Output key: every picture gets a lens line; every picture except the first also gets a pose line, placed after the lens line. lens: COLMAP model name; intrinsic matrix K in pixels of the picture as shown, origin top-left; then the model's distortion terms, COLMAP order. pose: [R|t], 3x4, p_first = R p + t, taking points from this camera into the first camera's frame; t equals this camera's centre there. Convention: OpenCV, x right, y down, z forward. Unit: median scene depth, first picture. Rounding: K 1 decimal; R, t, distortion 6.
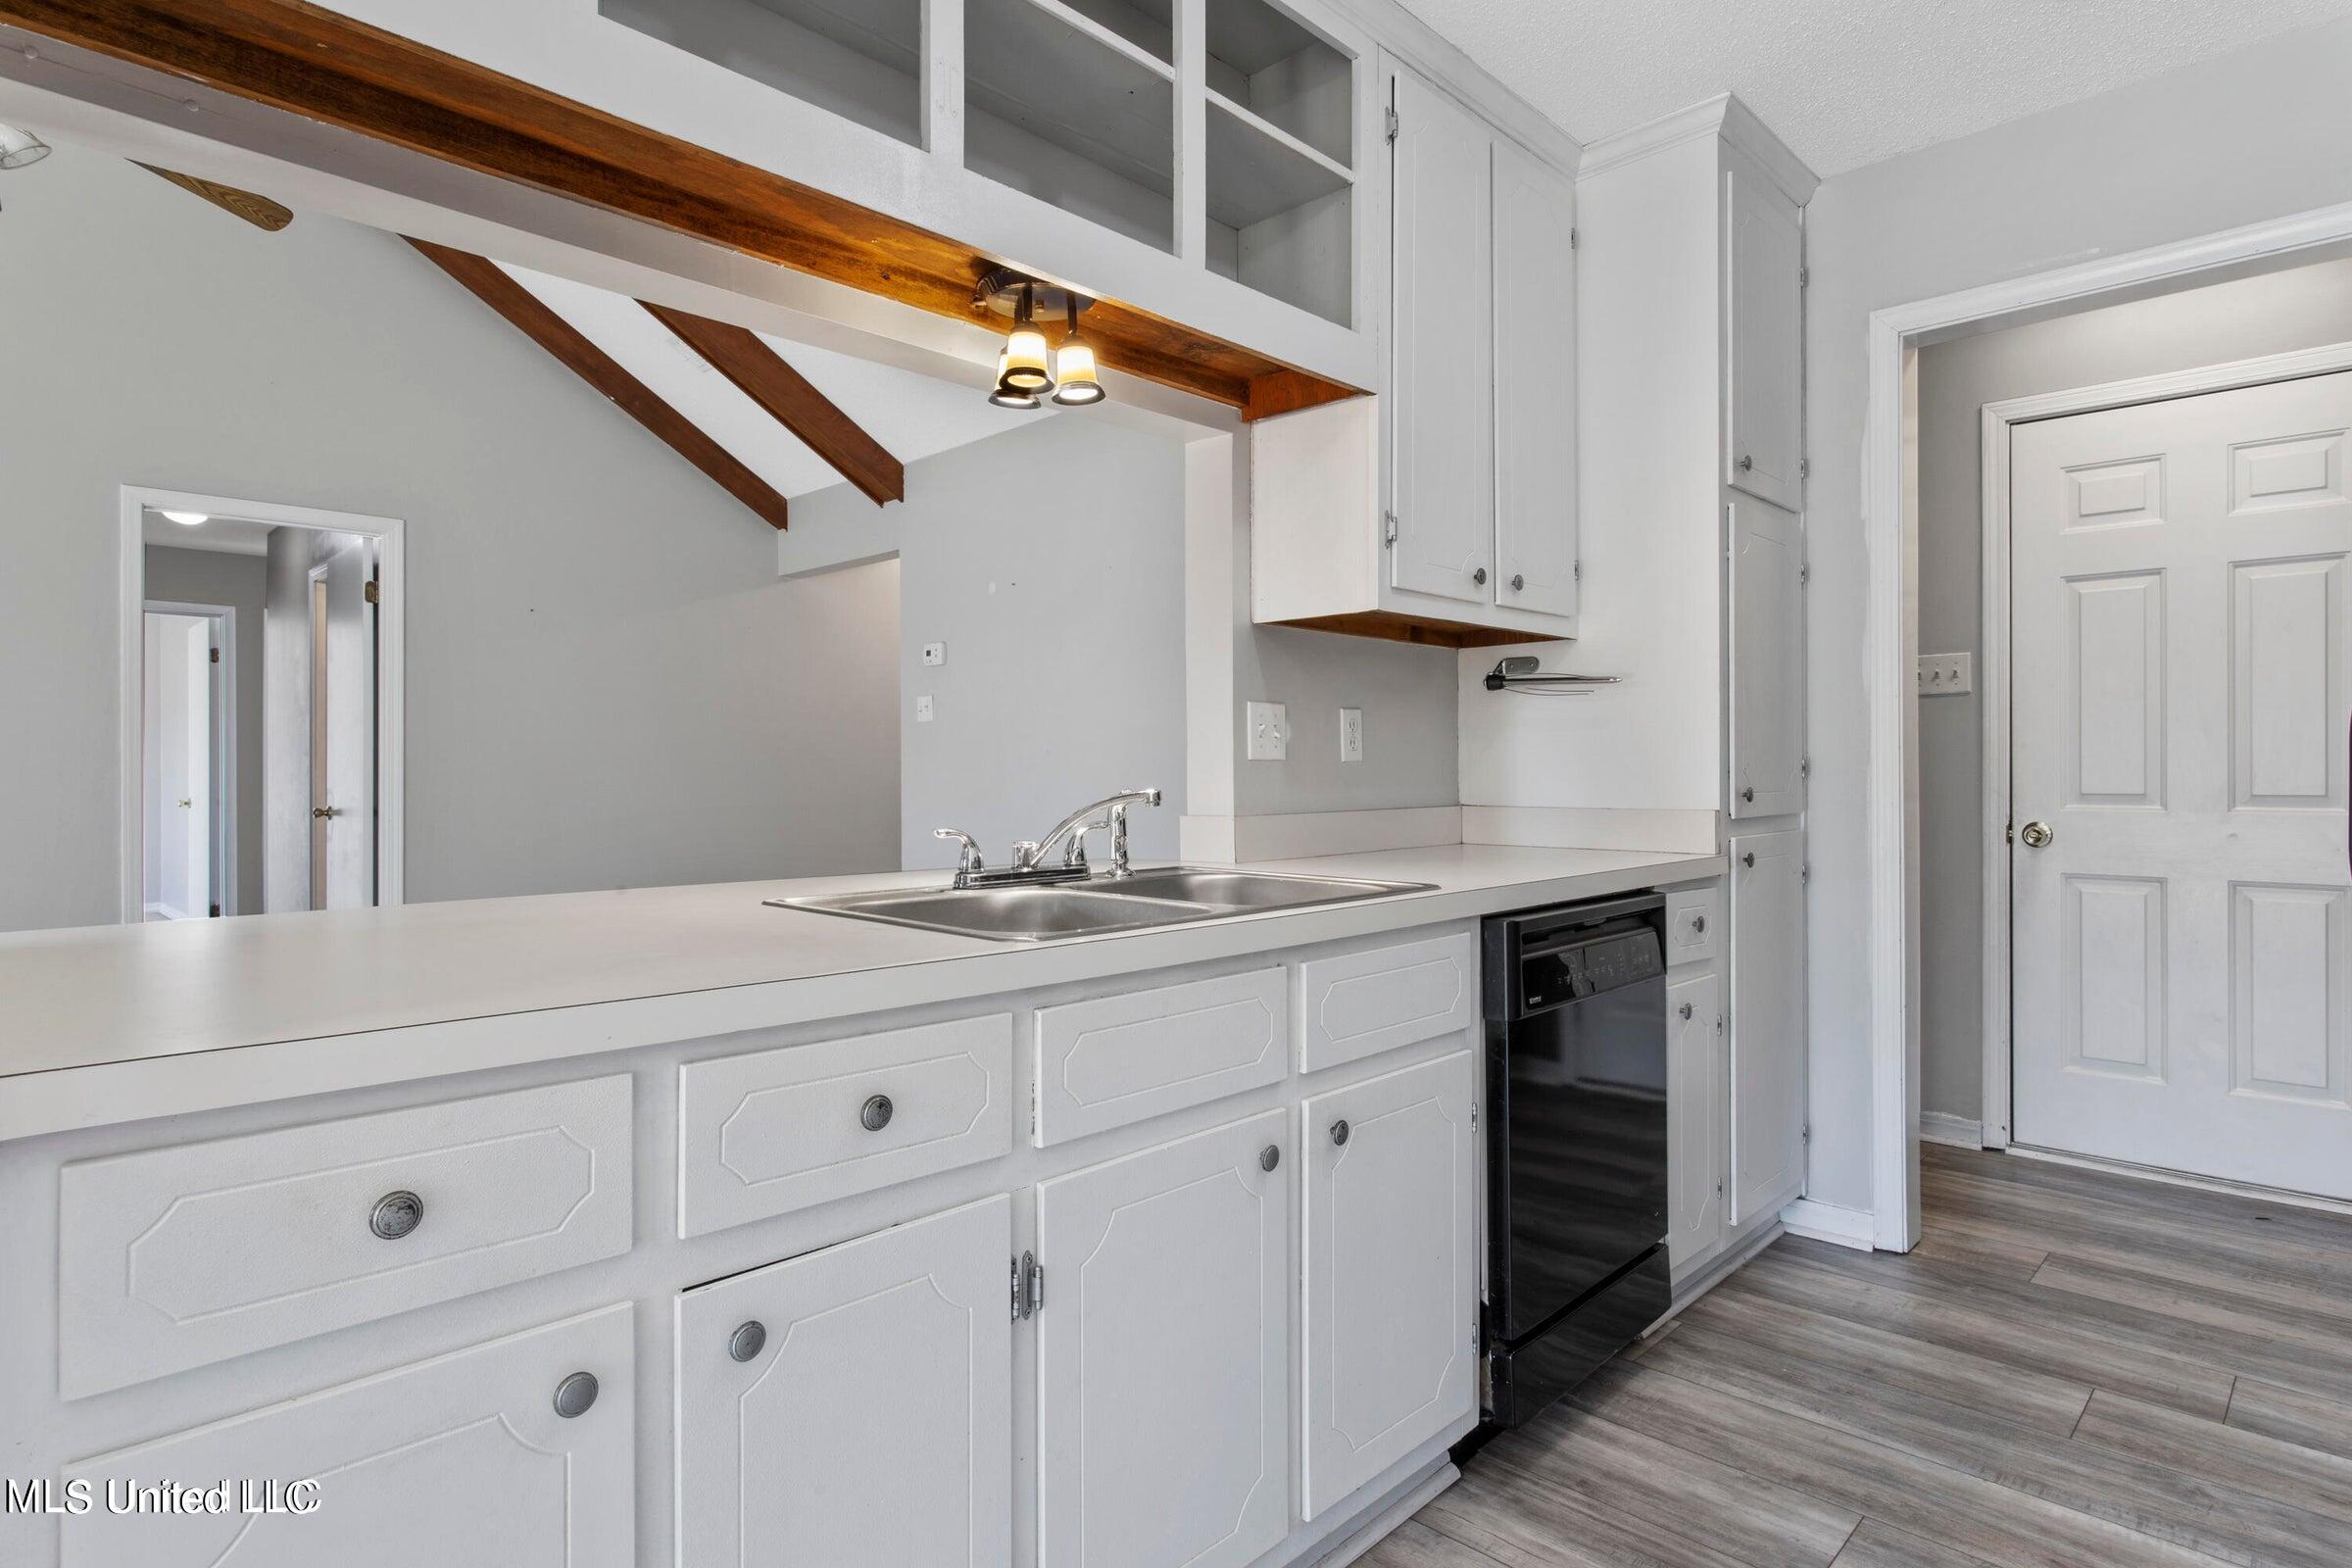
lens RADIAL K [[1254.0, 0, 1170.4], [0, 1254.0, 772.2], [0, 0, 1]] dist [-0.001856, 0.000656]
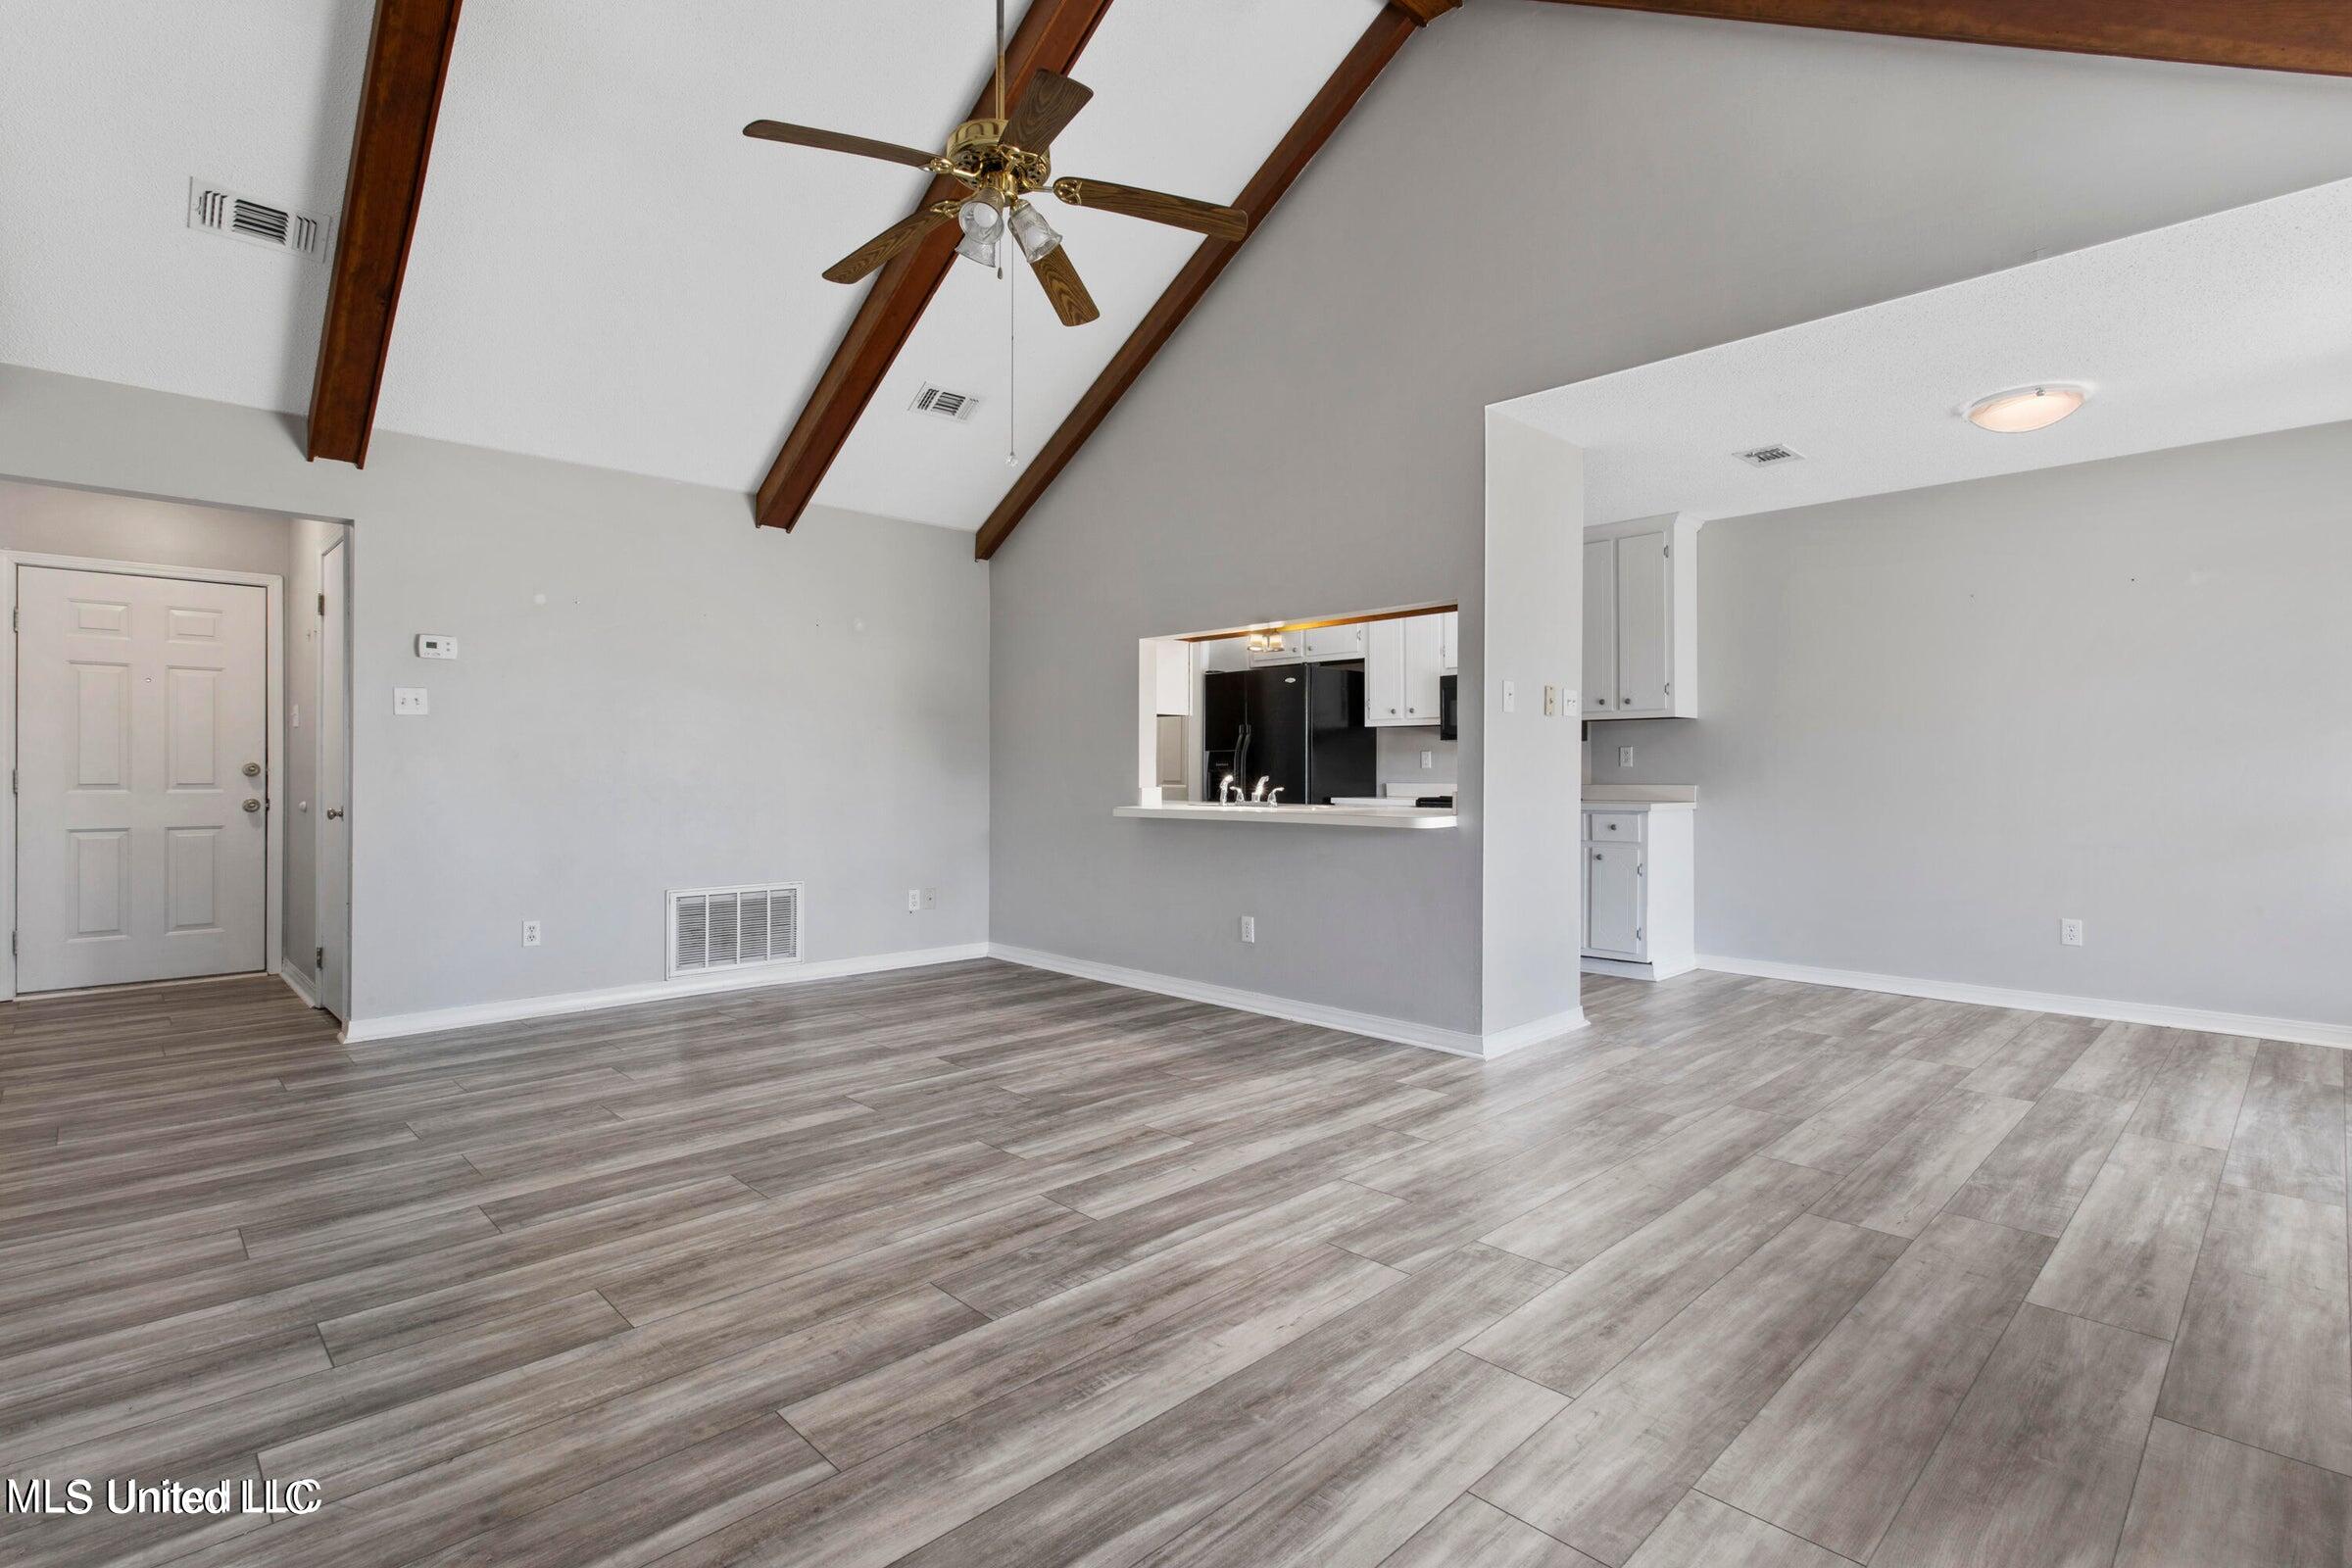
lens RADIAL K [[1115.4, 0, 1175.7], [0, 1115.4, 779.9], [0, 0, 1]] dist [-0.000762, 0.002510]
pose [[0.027741, -0.004342, 0.999606, -1.893761], [-0.001538, 0.999989, 0.004386, 0.007081], [-0.999614, -0.001659, 0.027734, 0.739345]]
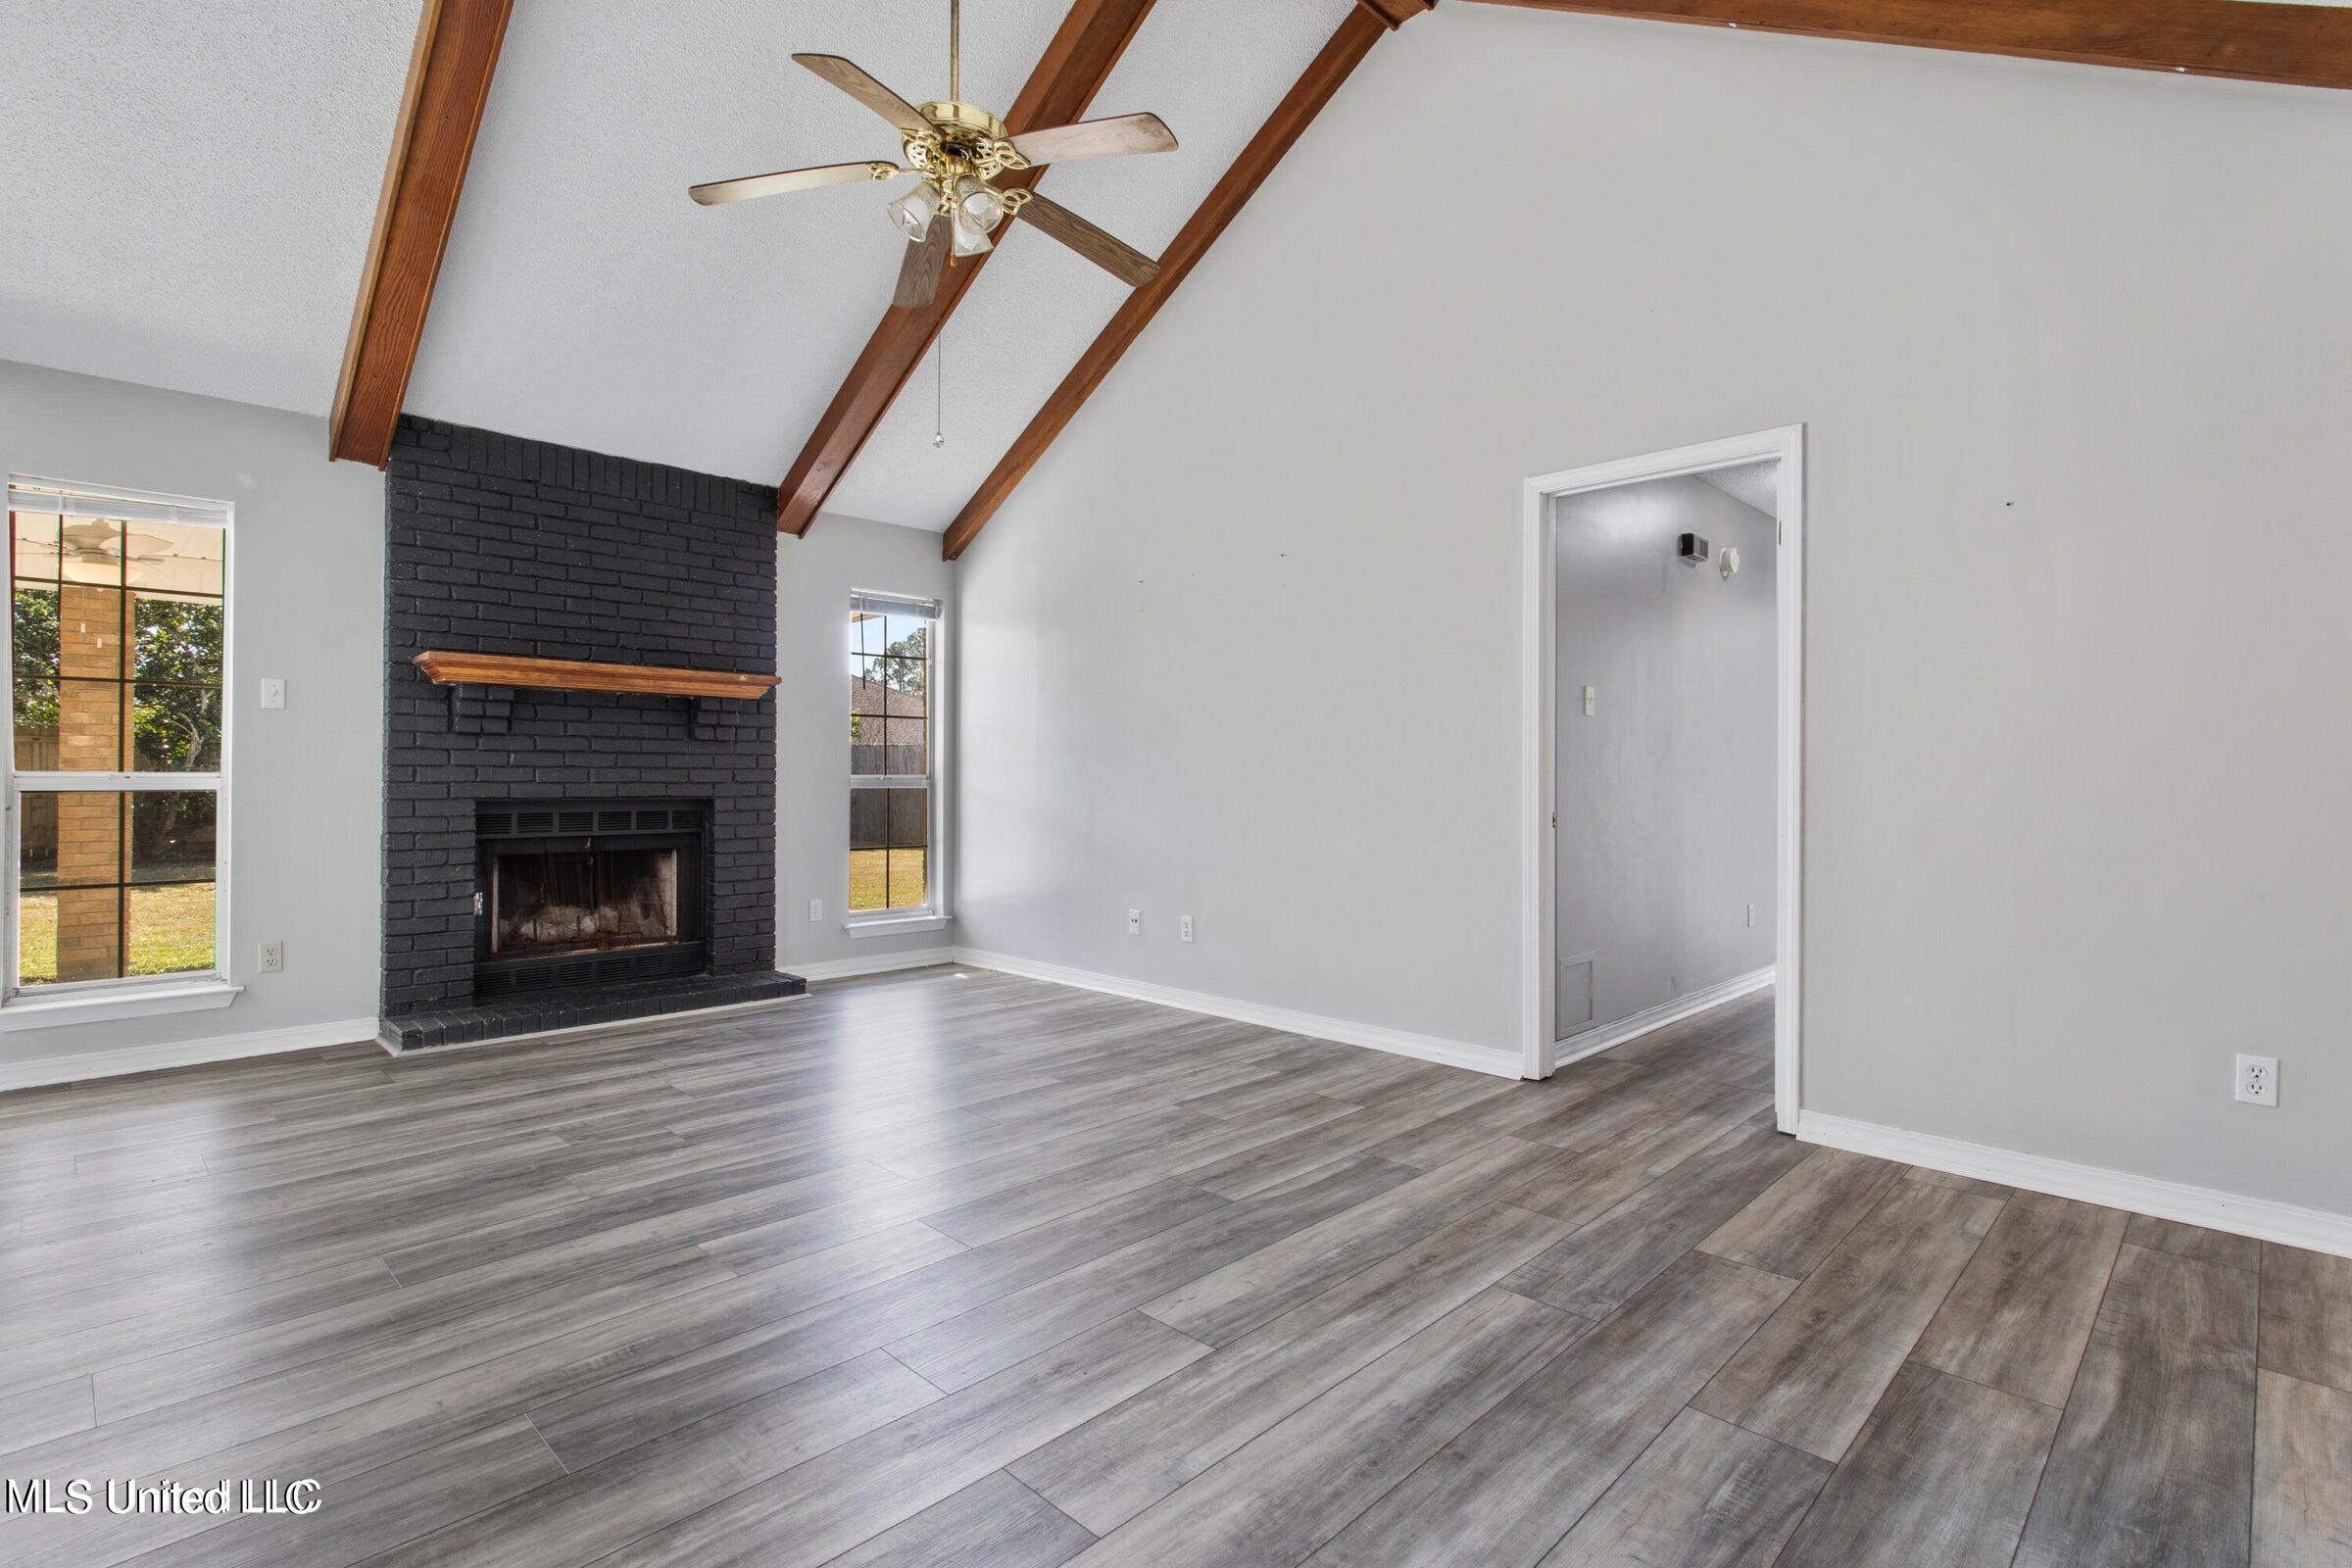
lens RADIAL K [[1115.4, 0, 1177.1], [0, 1115.4, 771.1], [0, 0, 1]] dist [-0.000762, 0.002510]
pose [[-0.003656, 0.001441, -0.999992, 0.063862], [-0.003280, 0.999994, 0.001453, -0.000234], [0.999988, 0.003285, -0.003651, 1.123546]]
